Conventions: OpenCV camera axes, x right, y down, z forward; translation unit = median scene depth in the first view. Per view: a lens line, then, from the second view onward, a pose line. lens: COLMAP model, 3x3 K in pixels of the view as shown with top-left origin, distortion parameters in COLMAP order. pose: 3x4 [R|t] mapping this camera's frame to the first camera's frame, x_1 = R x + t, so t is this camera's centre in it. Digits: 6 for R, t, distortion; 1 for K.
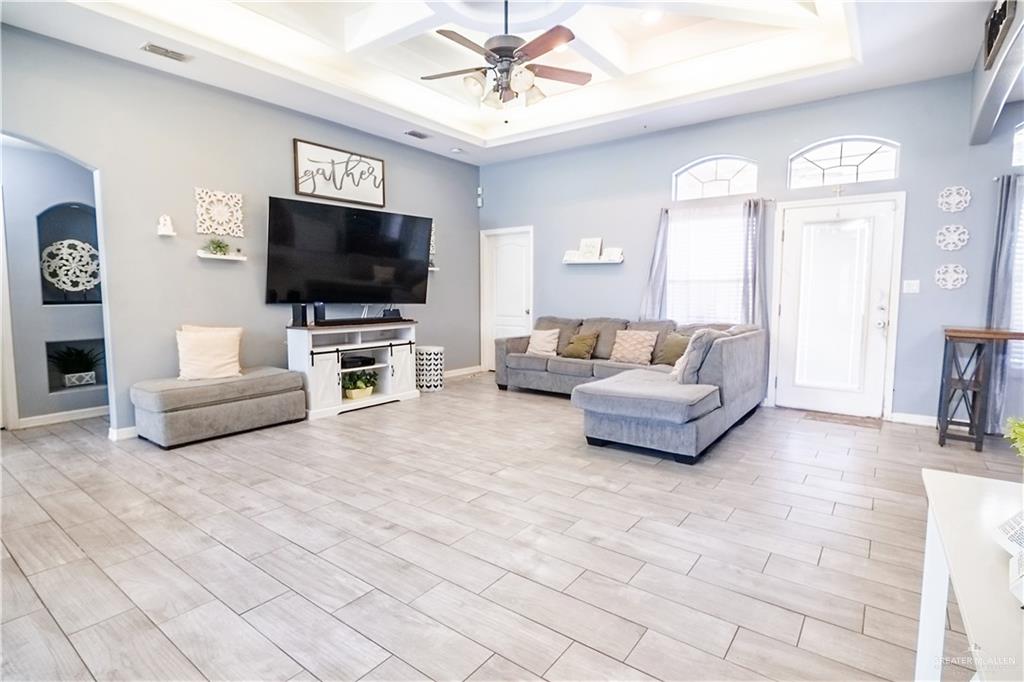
lens RADIAL K [[494.2, 0, 513.0], [0, 494.2, 338.2], [0, 0, 1]] dist [-0.005976, -0.003980]
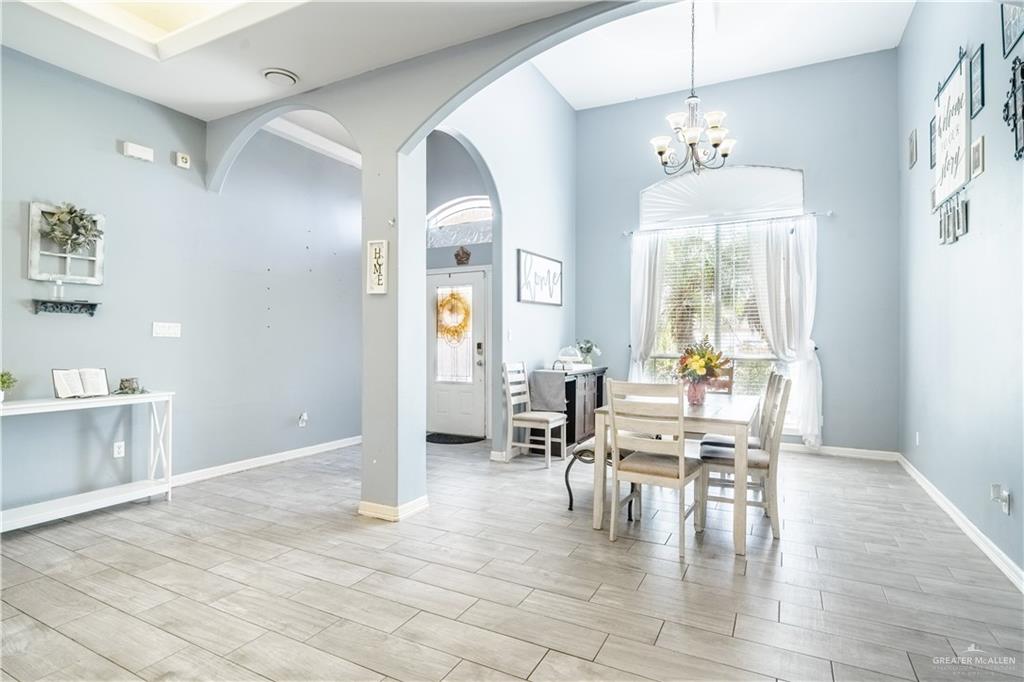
lens RADIAL K [[494.2, 0, 513.0], [0, 494.2, 340.3], [0, 0, 1]] dist [-0.005976, -0.003980]
pose [[-0.985518, -0.013070, -0.169066, -0.709179], [-0.026958, 0.996421, 0.080114, -0.183487], [0.167414, 0.083511, -0.982343, 1.999037]]
